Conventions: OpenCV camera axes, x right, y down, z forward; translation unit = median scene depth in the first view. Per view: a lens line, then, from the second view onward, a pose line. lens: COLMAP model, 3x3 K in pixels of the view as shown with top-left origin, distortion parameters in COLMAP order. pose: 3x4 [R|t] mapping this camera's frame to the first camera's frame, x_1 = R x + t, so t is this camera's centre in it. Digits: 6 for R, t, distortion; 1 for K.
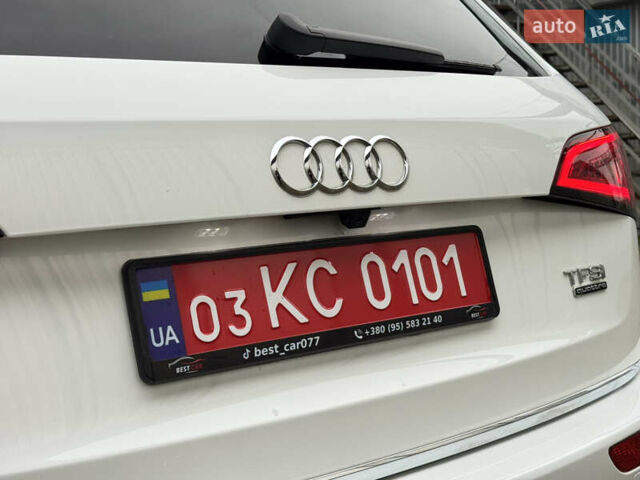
lens RADIAL K [[890.4, 0, 330.6], [0, 890.4, 239.5], [0, 0, 1]] dist [0.113087, -0.040370]
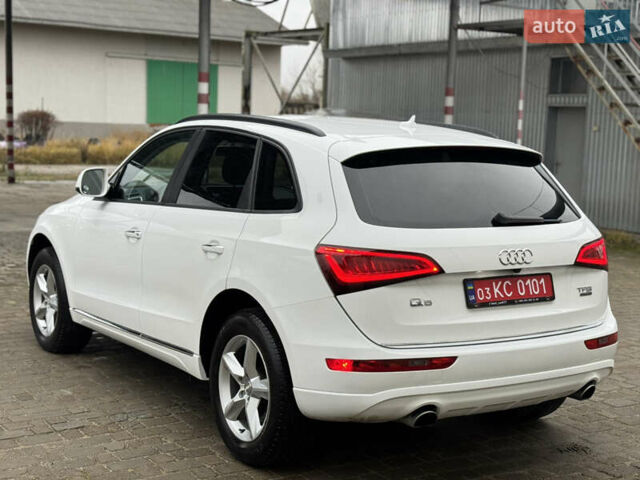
lens RADIAL K [[881.2, 0, 320.0], [0, 881.2, 240.0], [0, 0, 1]] dist [0.097585, -0.026332]
pose [[0.993988, 0.074004, -0.080693, -0.503314], [-0.071859, 0.996988, 0.029184, -0.199758], [0.082609, -0.023210, 0.996312, -2.752426]]
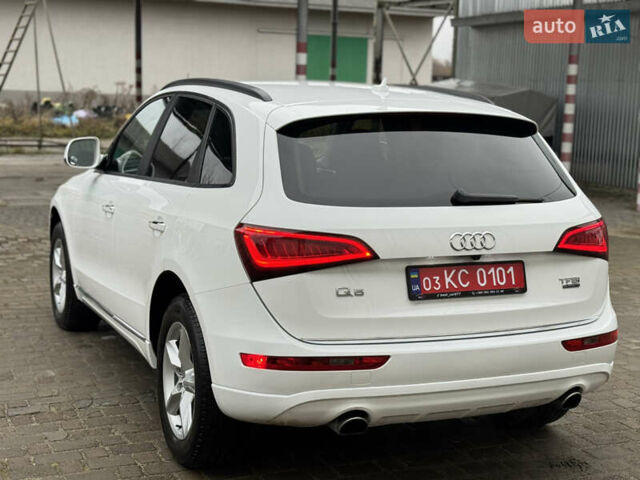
lens RADIAL K [[890.4, 0, 330.6], [0, 890.4, 239.5], [0, 0, 1]] dist [0.113087, -0.040370]
pose [[0.970735, 0.093755, -0.221094, 0.223855], [-0.080785, 0.994476, 0.067013, -0.259478], [0.226156, -0.047191, 0.972947, -2.229040]]
